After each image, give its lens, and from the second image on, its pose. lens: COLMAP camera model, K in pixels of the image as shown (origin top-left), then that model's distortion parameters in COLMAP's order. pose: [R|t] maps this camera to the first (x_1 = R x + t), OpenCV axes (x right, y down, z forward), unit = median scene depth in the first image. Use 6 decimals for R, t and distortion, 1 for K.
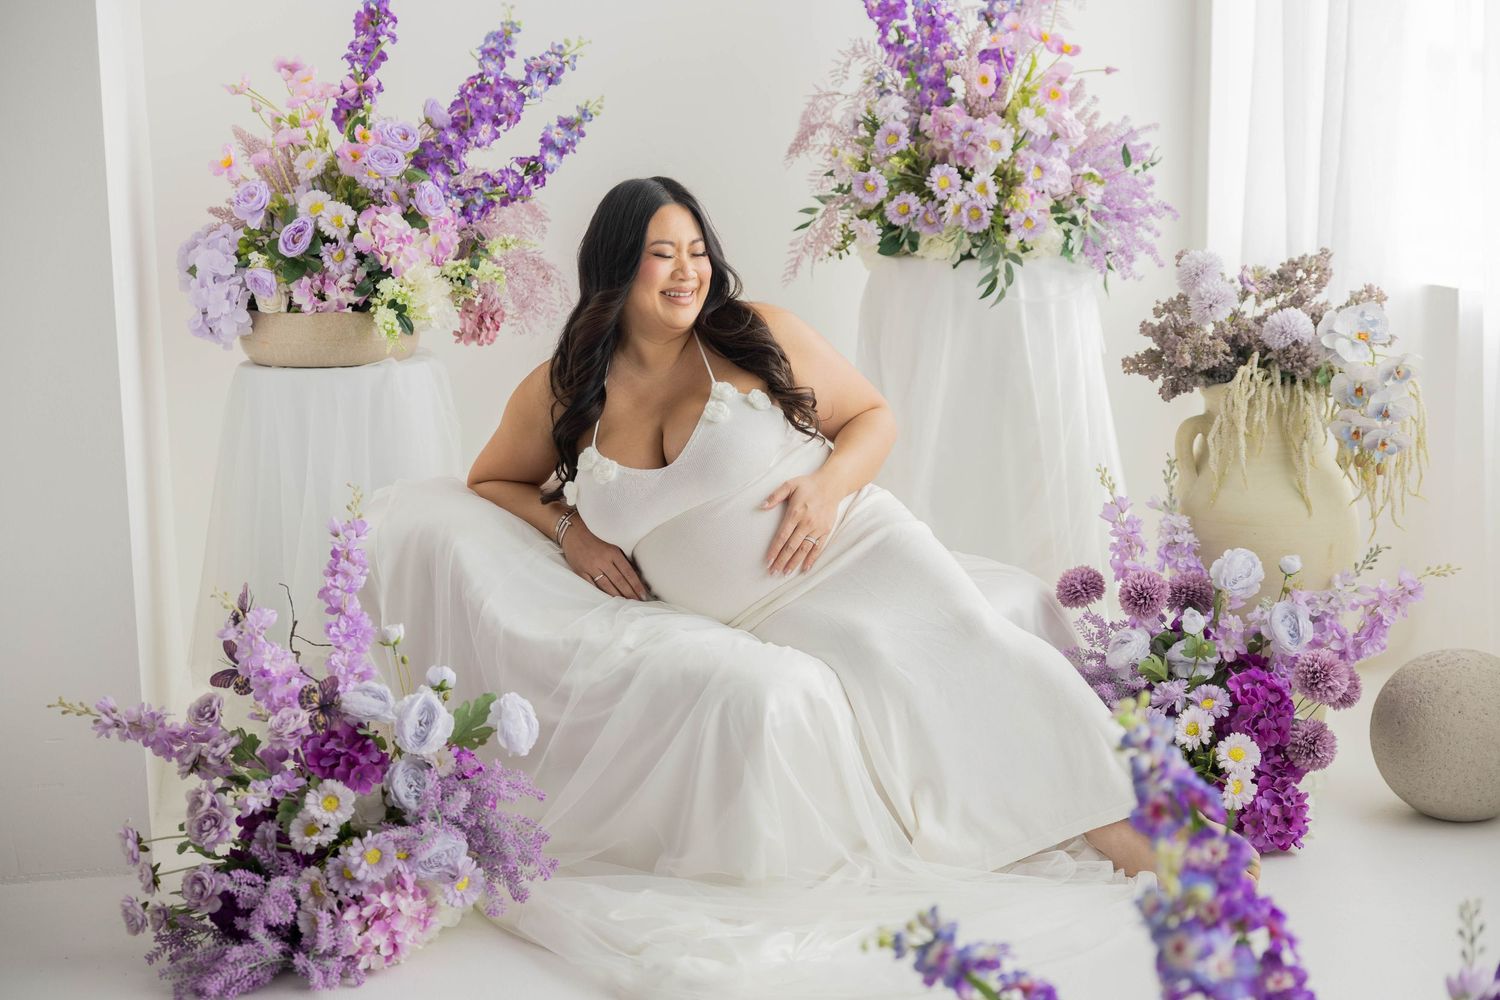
lens RADIAL K [[2299.3, 0, 763.5], [0, 2299.3, 508.6], [0, 0, 1]] dist [0.046118, 0.000000]
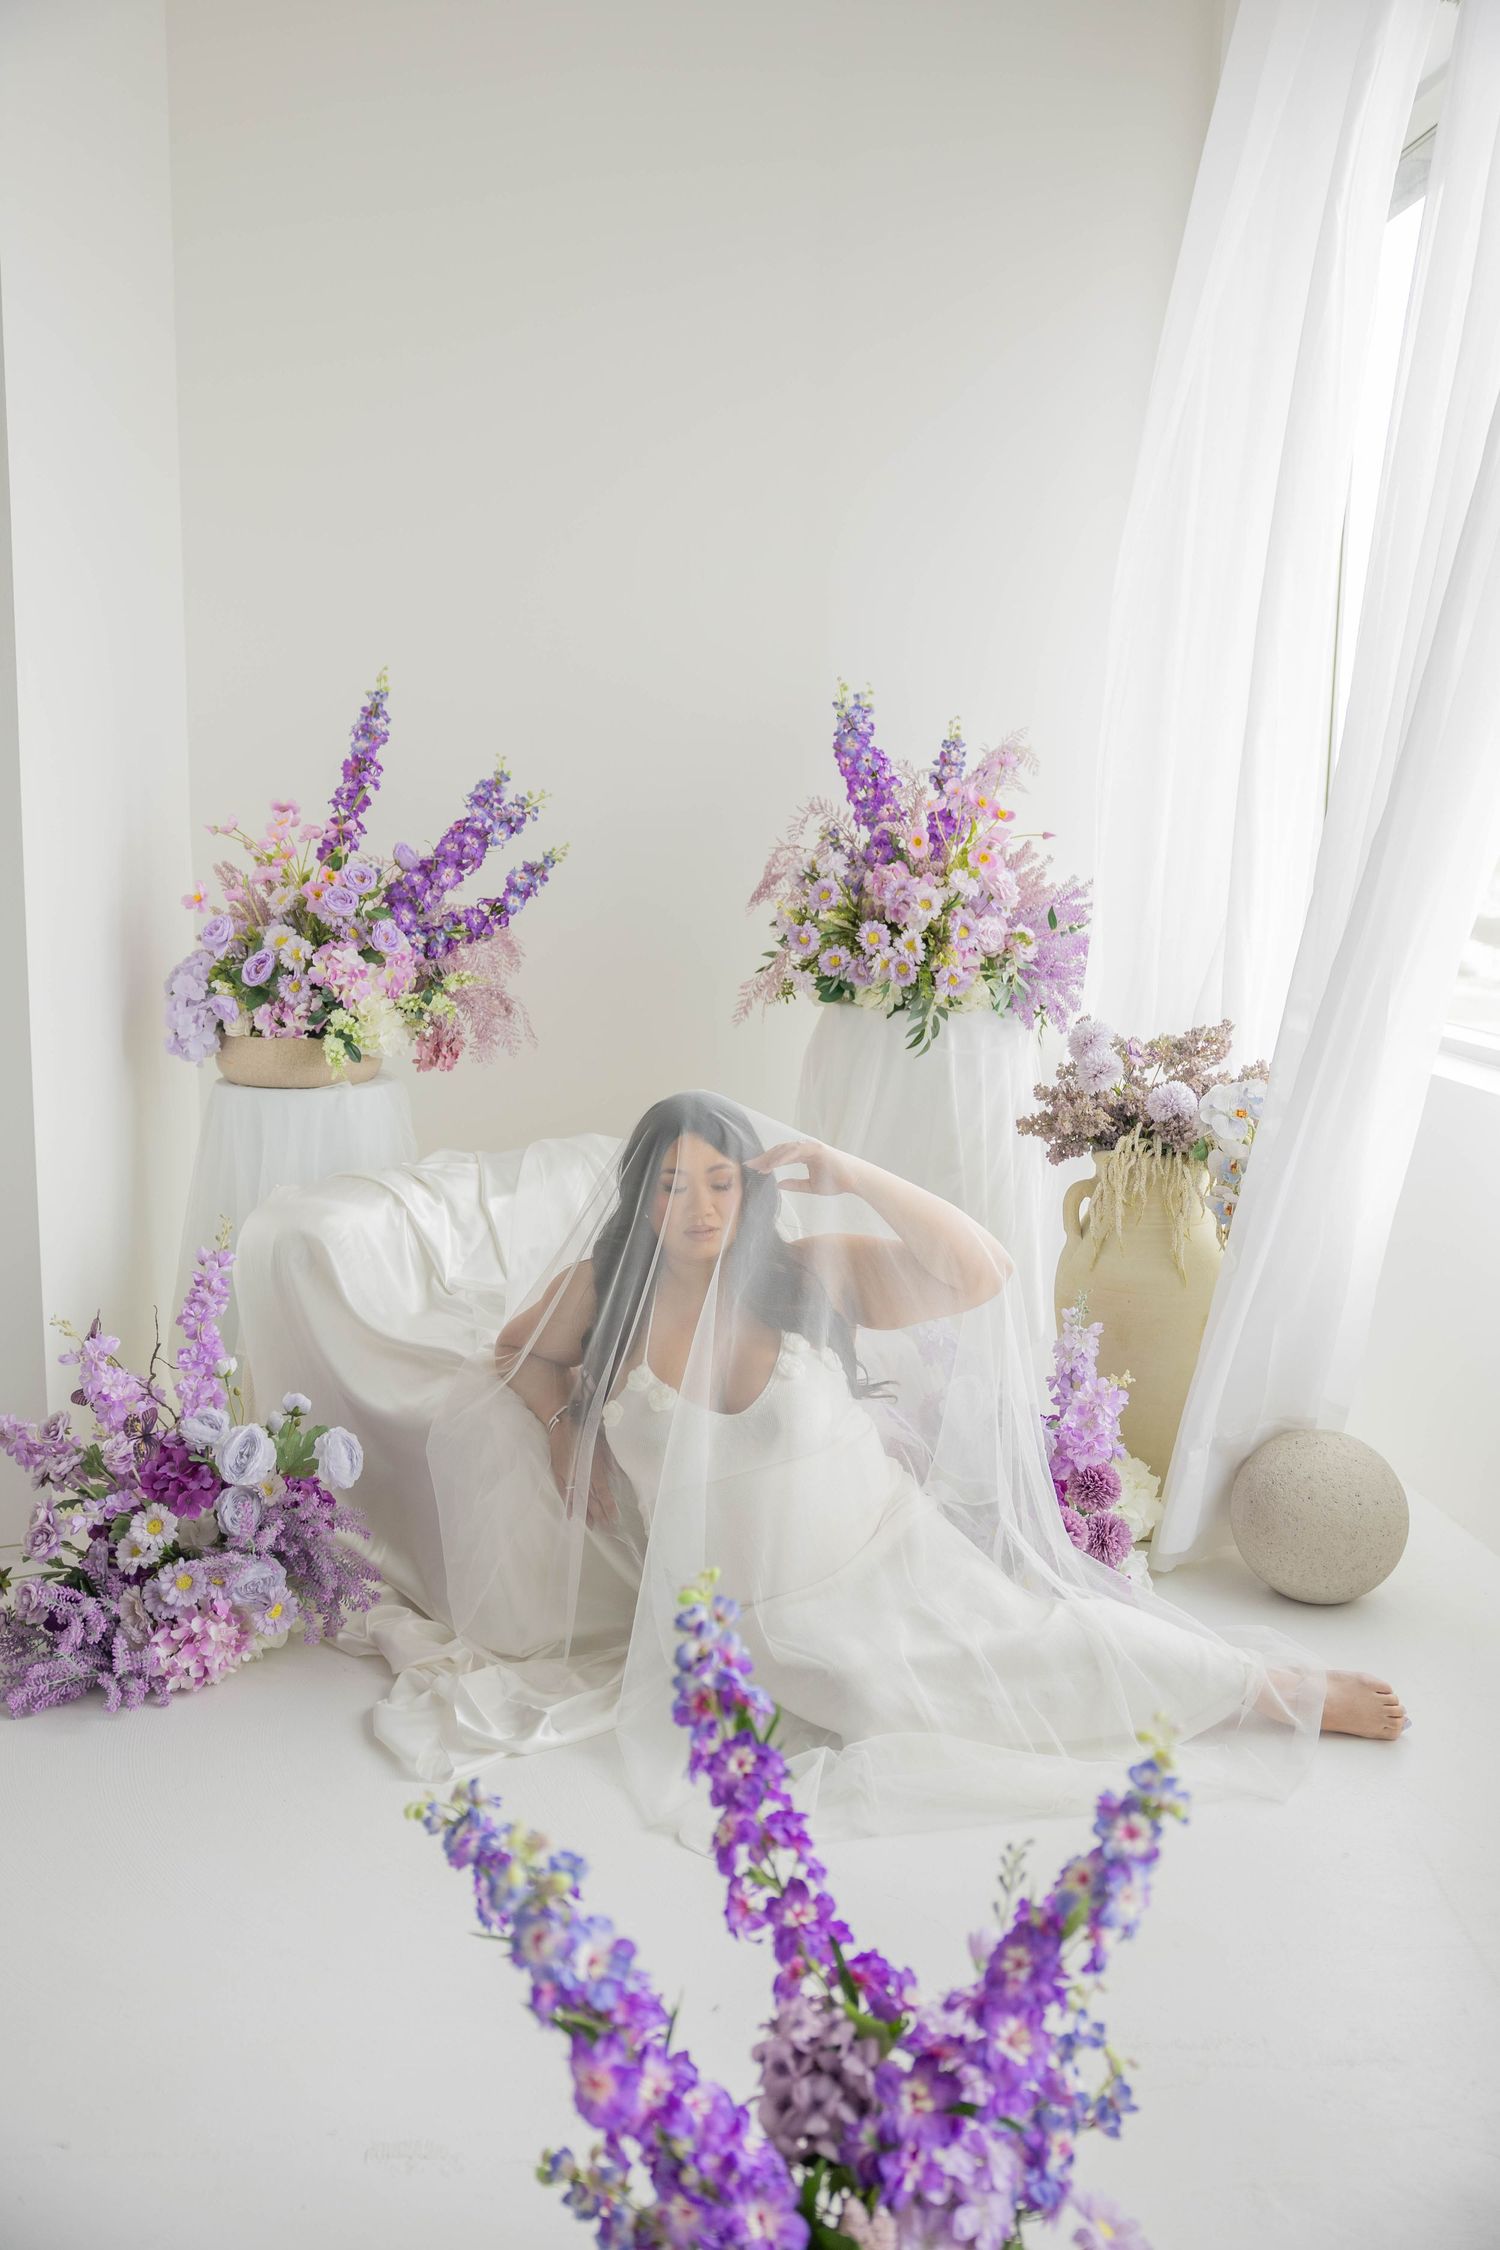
lens RADIAL K [[1947.9, 0, 753.9], [0, 1947.9, 1132.7], [0, 0, 1]] dist [0.021365, -0.018531]
pose [[0.991654, 0.051281, -0.118289, 0.140722], [-0.052290, 0.998617, -0.005441, -0.047777], [0.117846, 0.011581, 0.992964, 0.118466]]
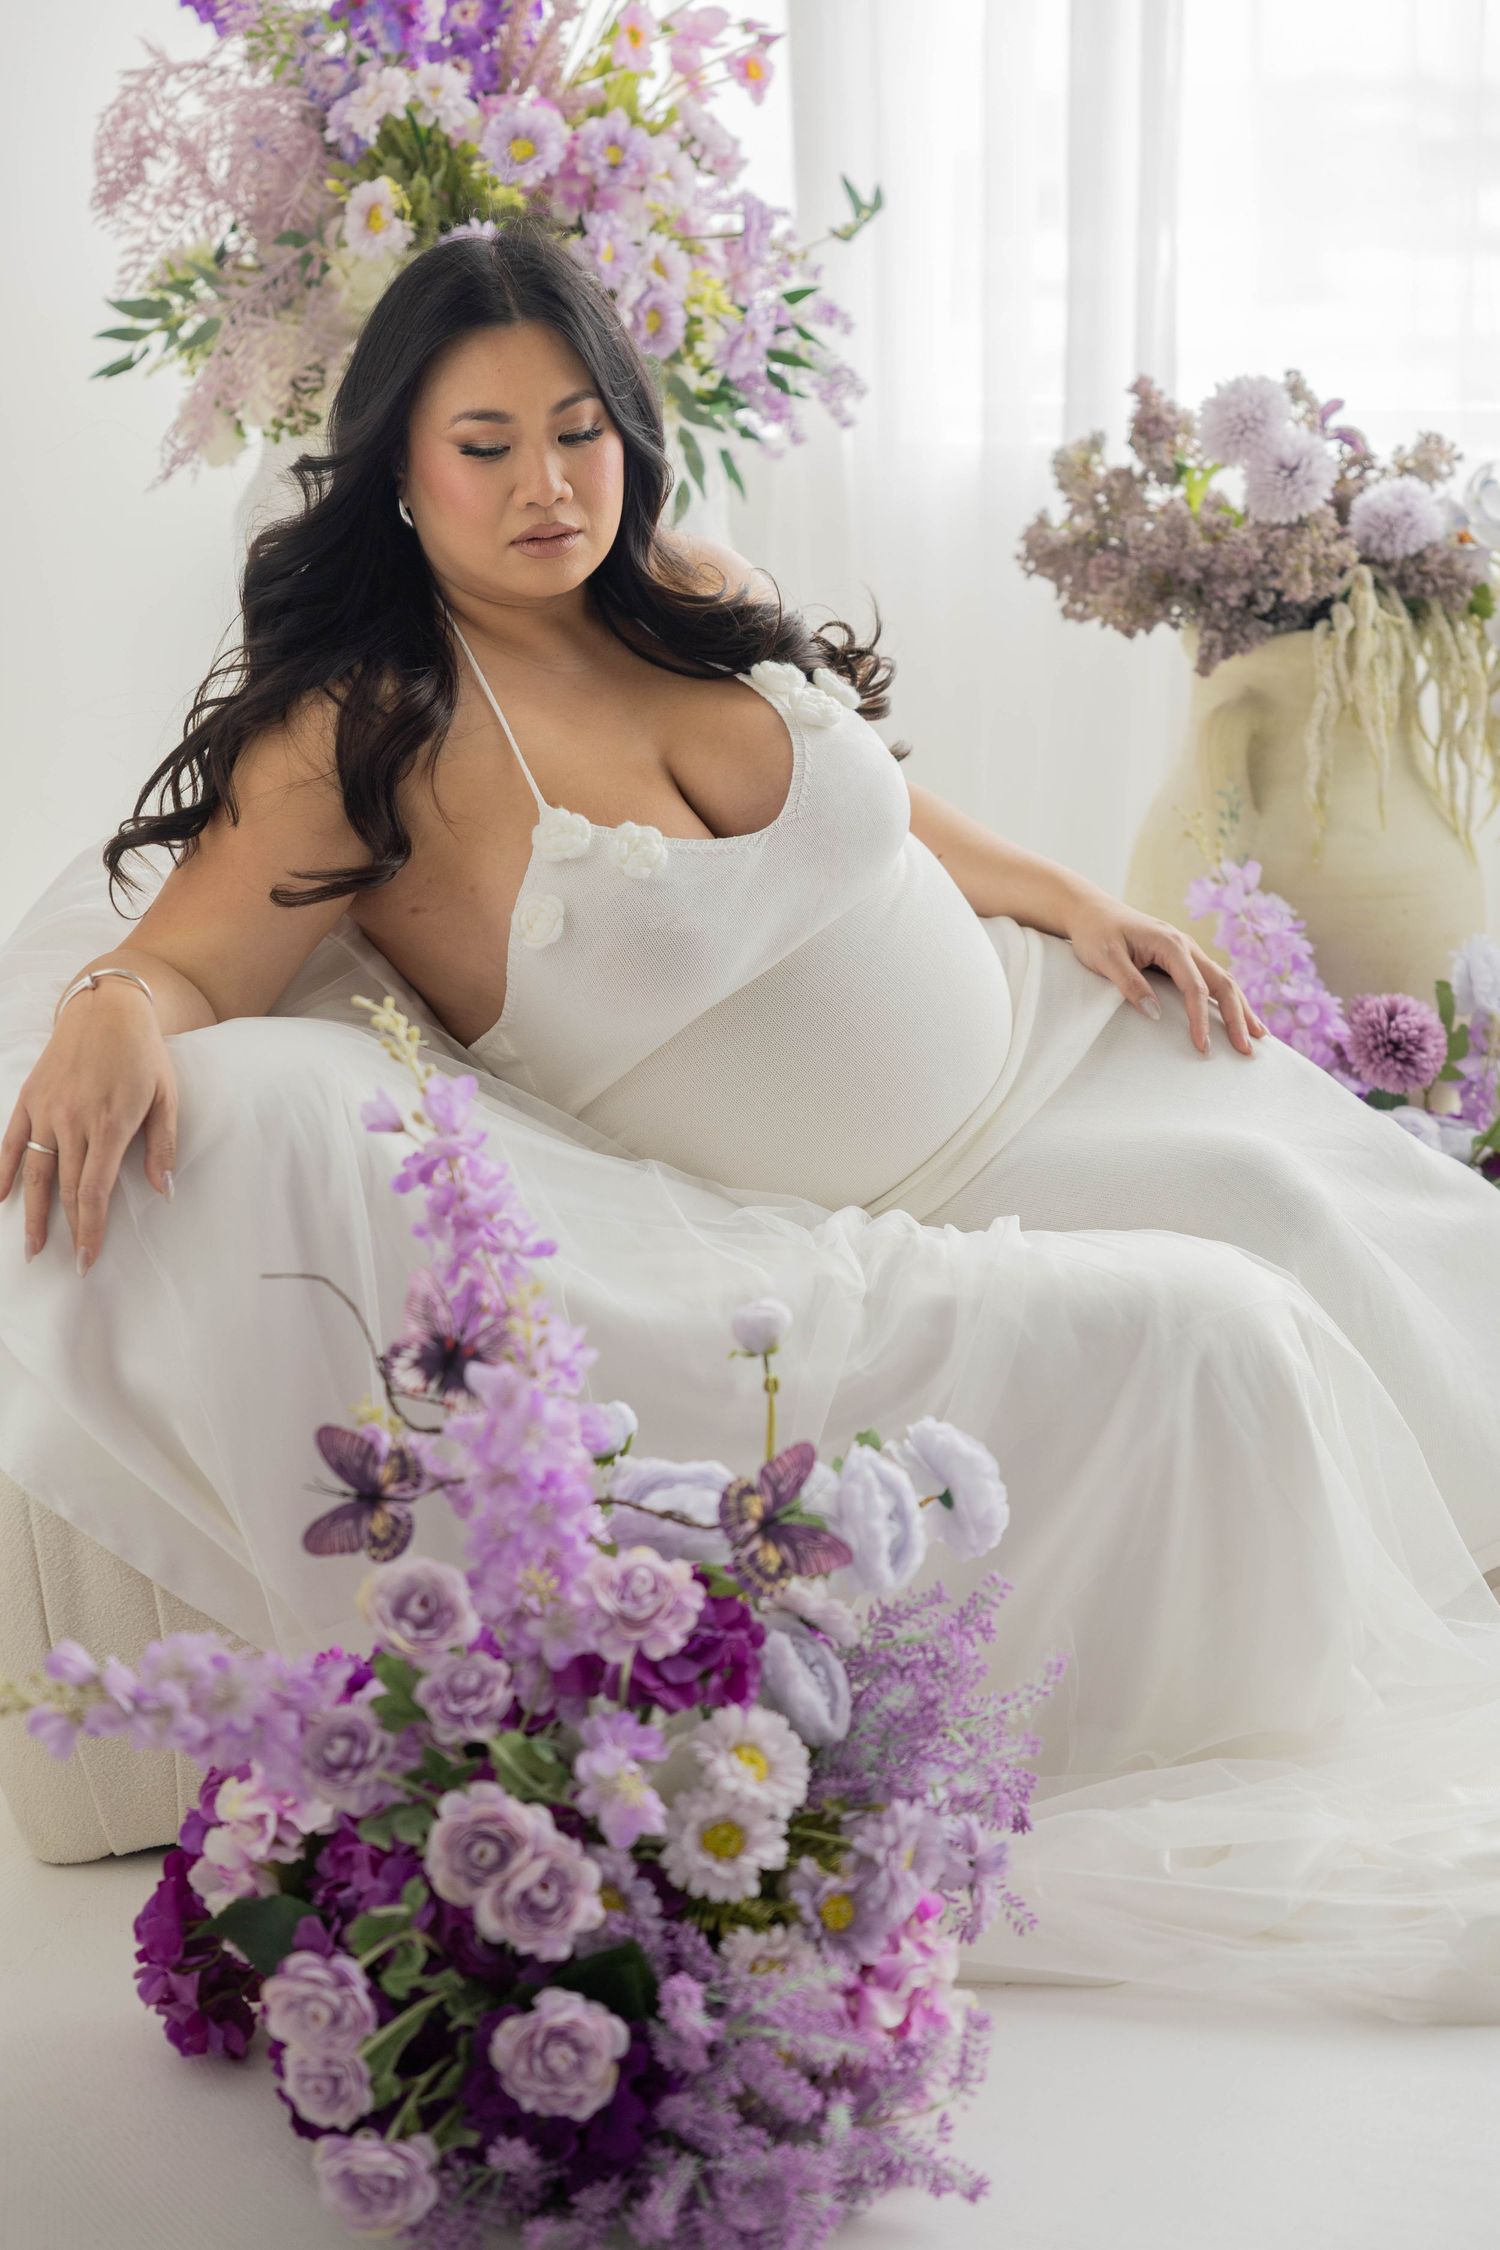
lens RADIAL K [[4334.4, 0, 754.6], [0, 4334.4, 1129.8], [0, 0, 1]] dist [0.116006, 0.000000]
pose [[0.736624, -0.142360, 0.661150, -0.533270], [0.123927, 0.989455, 0.074977, -0.030441], [-0.664852, 0.026705, 0.746498, 0.342278]]
